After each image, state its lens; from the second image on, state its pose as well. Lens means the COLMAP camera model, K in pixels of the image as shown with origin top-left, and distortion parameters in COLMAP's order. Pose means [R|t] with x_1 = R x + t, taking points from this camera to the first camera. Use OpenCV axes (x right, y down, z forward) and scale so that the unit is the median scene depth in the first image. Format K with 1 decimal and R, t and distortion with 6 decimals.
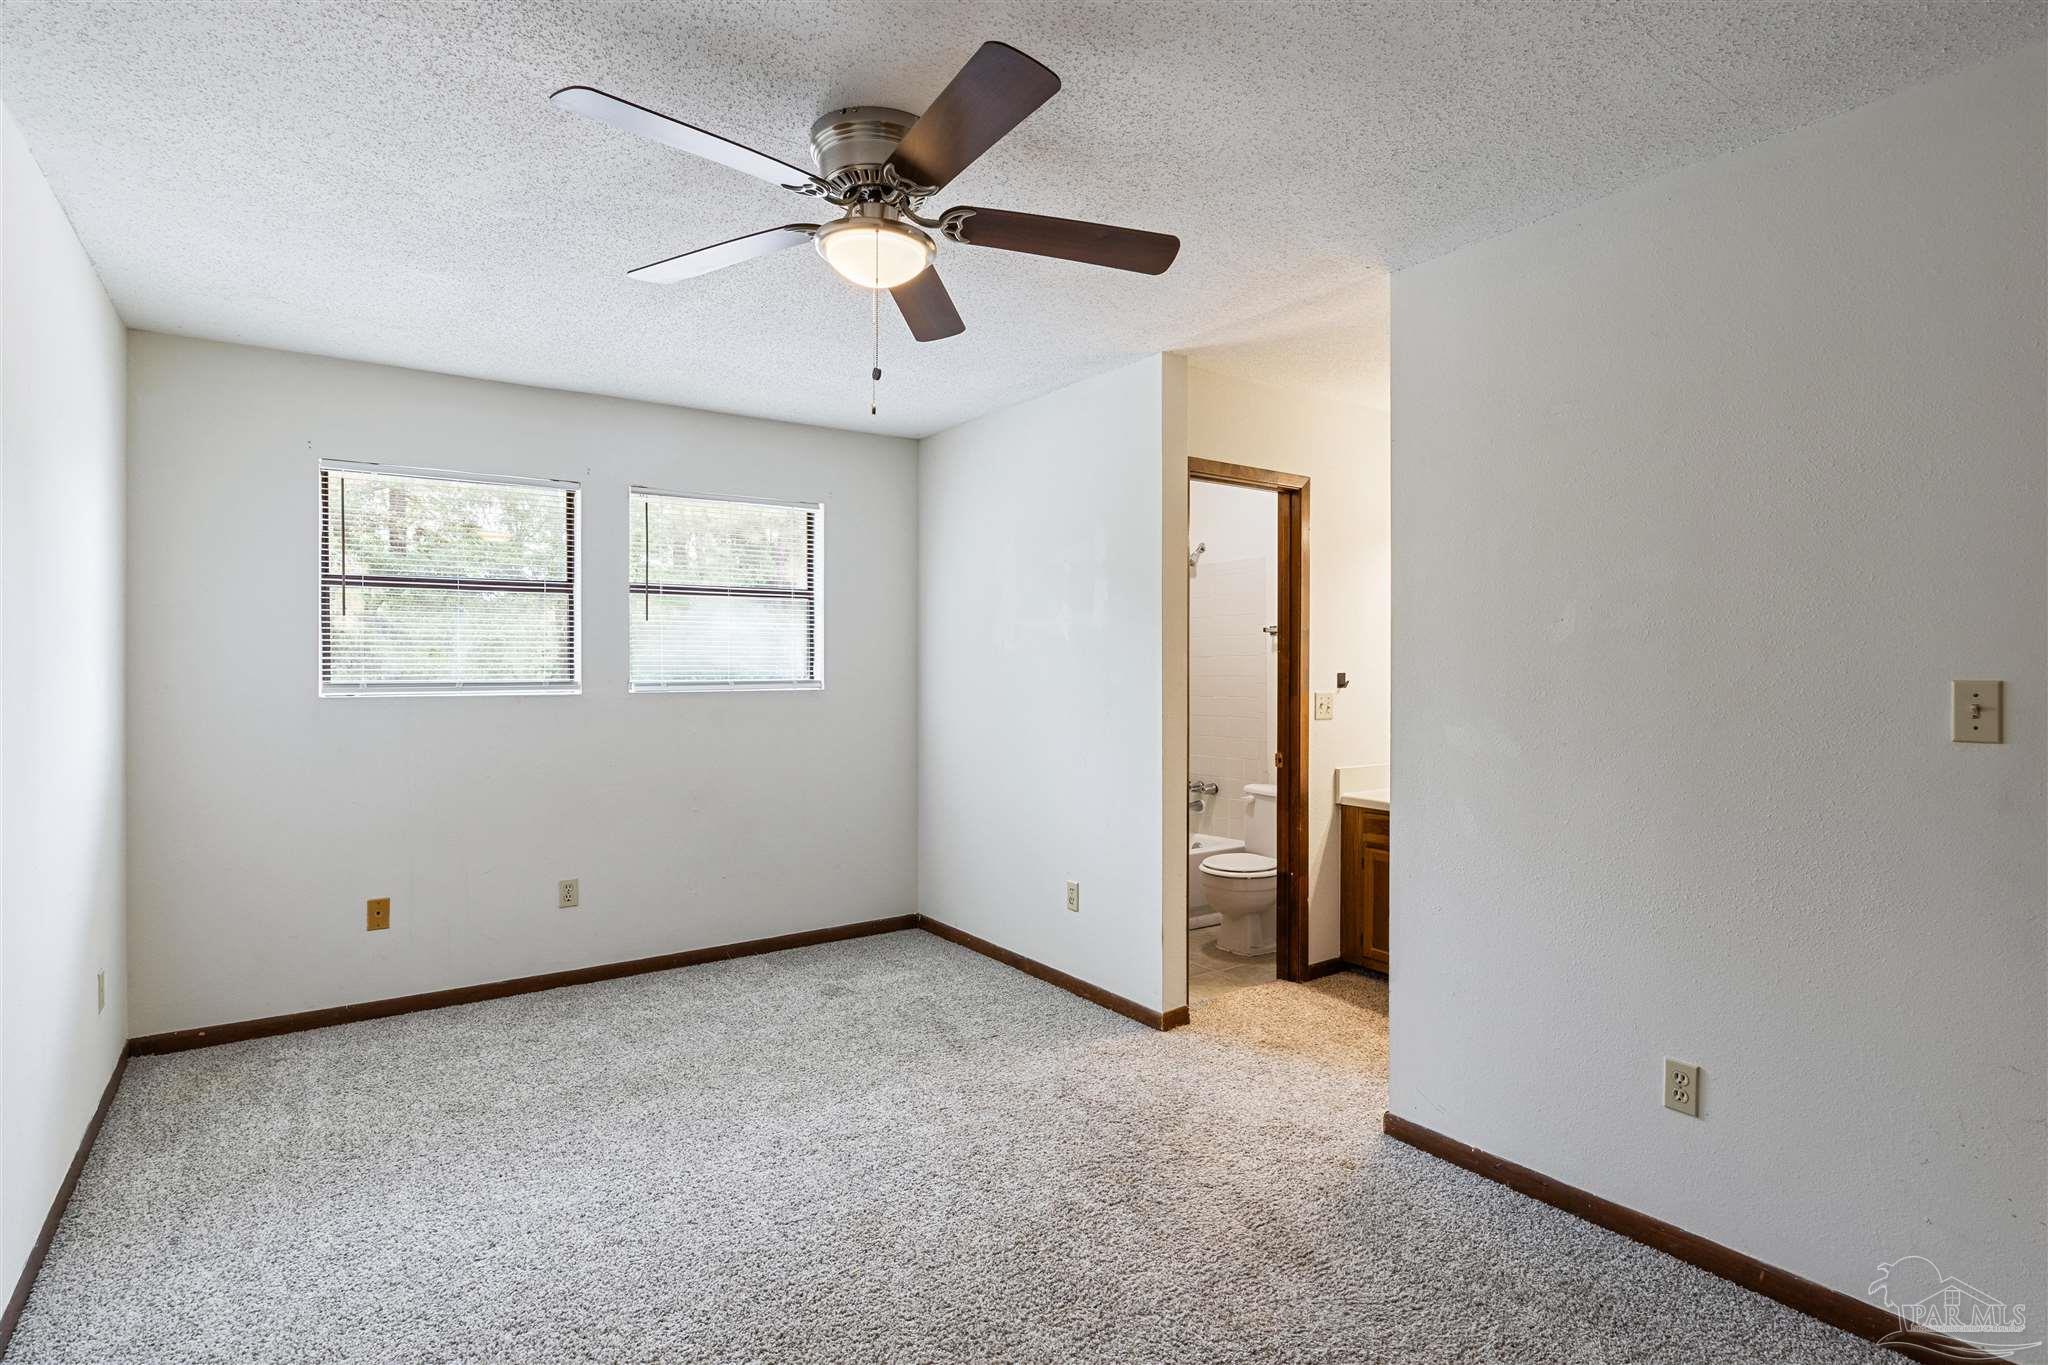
lens RADIAL K [[1028.7, 0, 1023.9], [0, 1028.7, 672.8], [0, 0, 1]] dist [-0.009463, 0.001137]
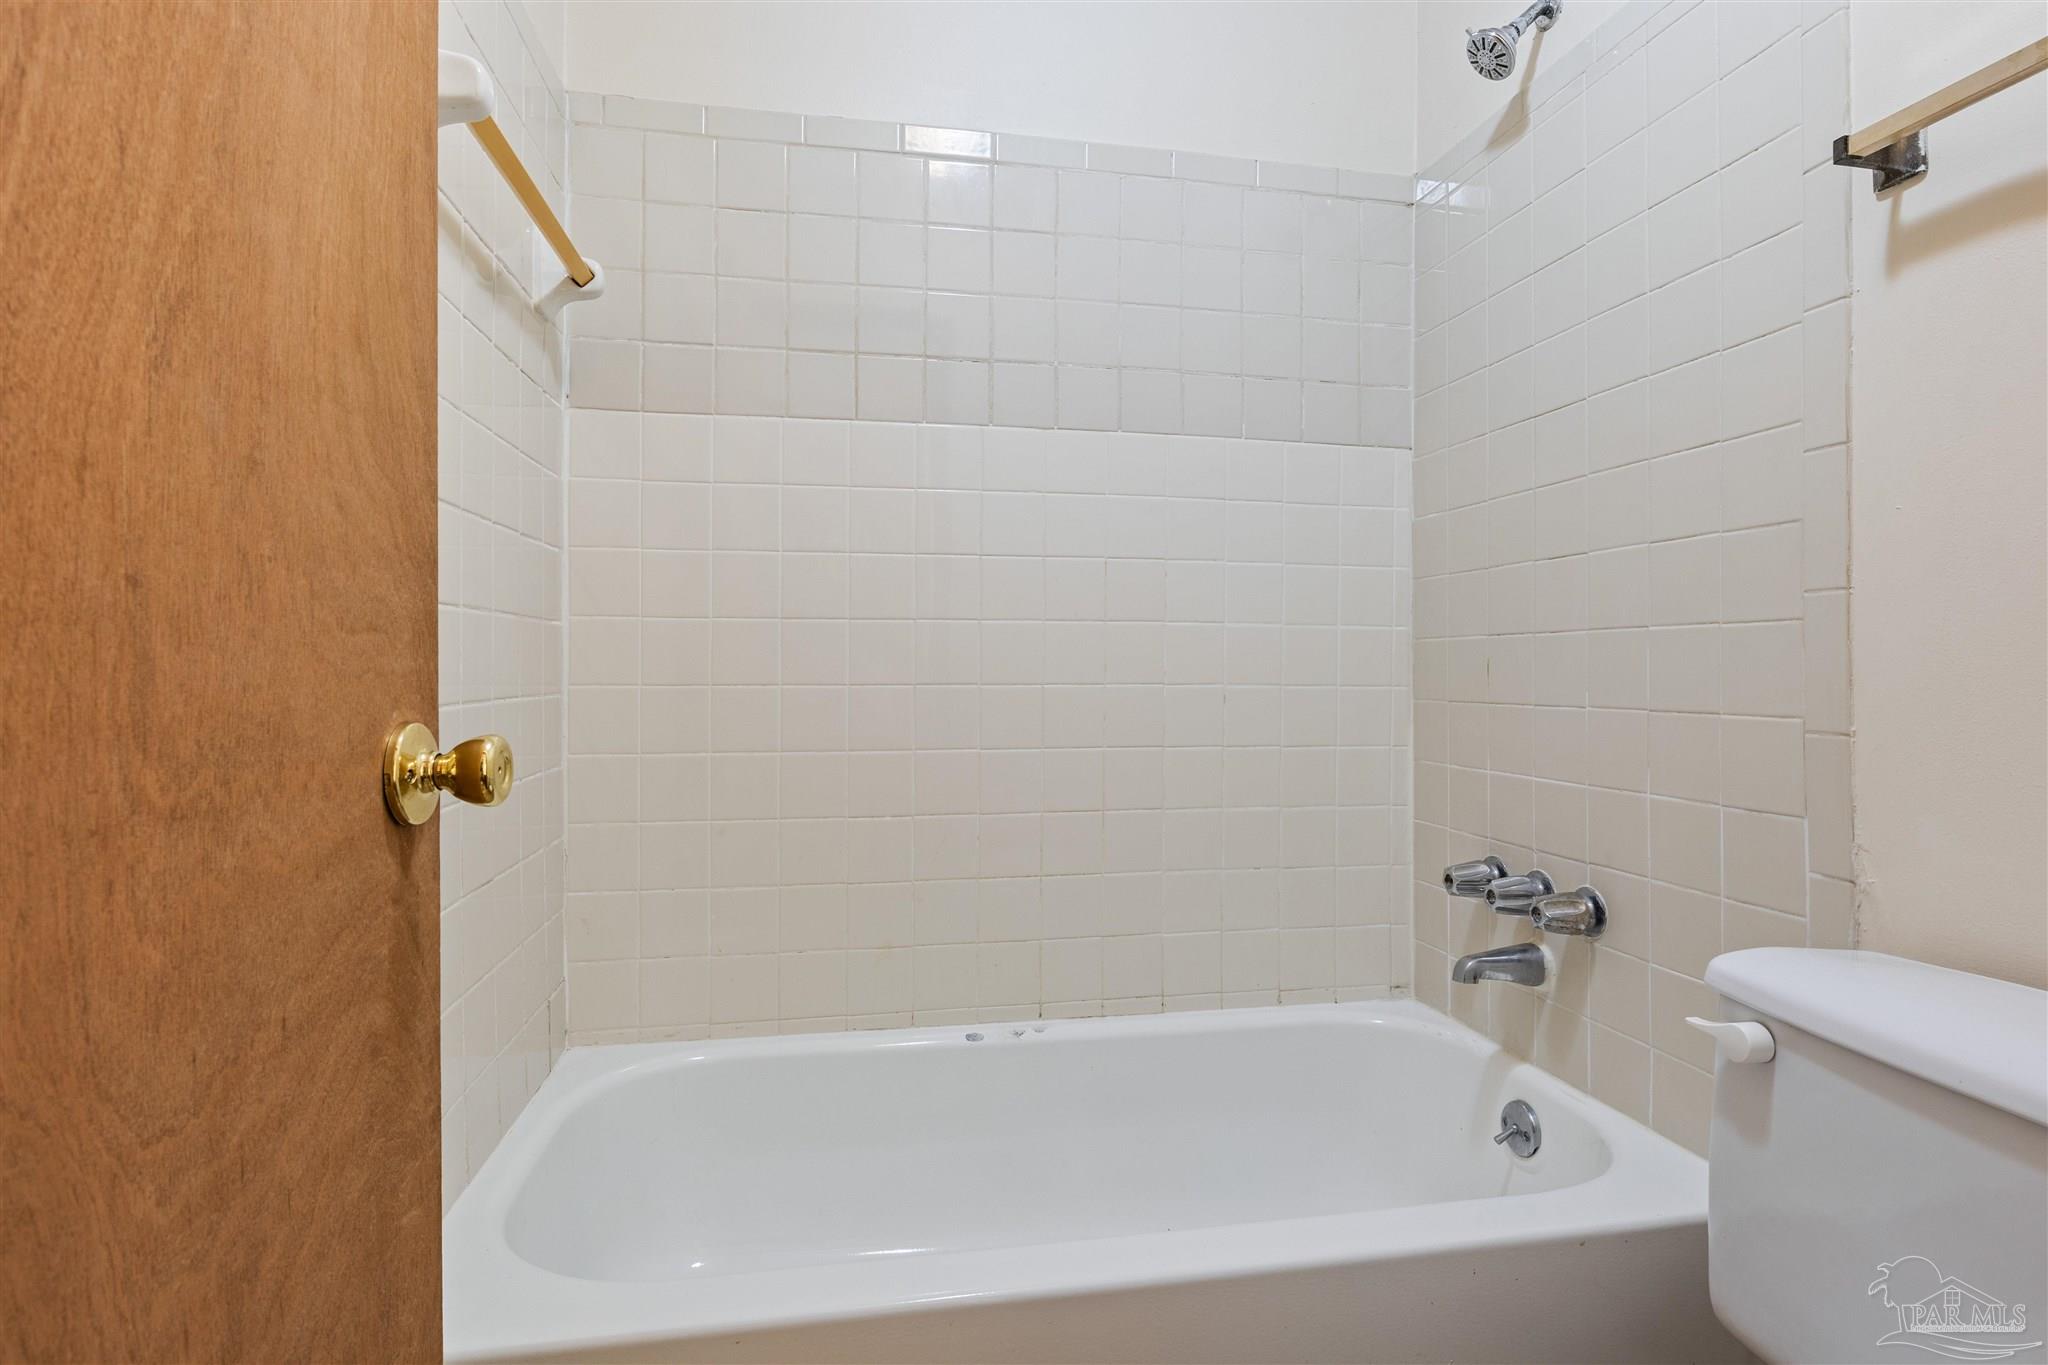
lens RADIAL K [[1028.7, 0, 1017.5], [0, 1028.7, 671.4], [0, 0, 1]] dist [-0.009463, 0.001137]
pose [[0.911041, 0.001957, -0.412311, 0.136284], [-0.000278, 0.999991, 0.004132, 0.043682], [0.412315, -0.003649, 0.911034, 0.601220]]
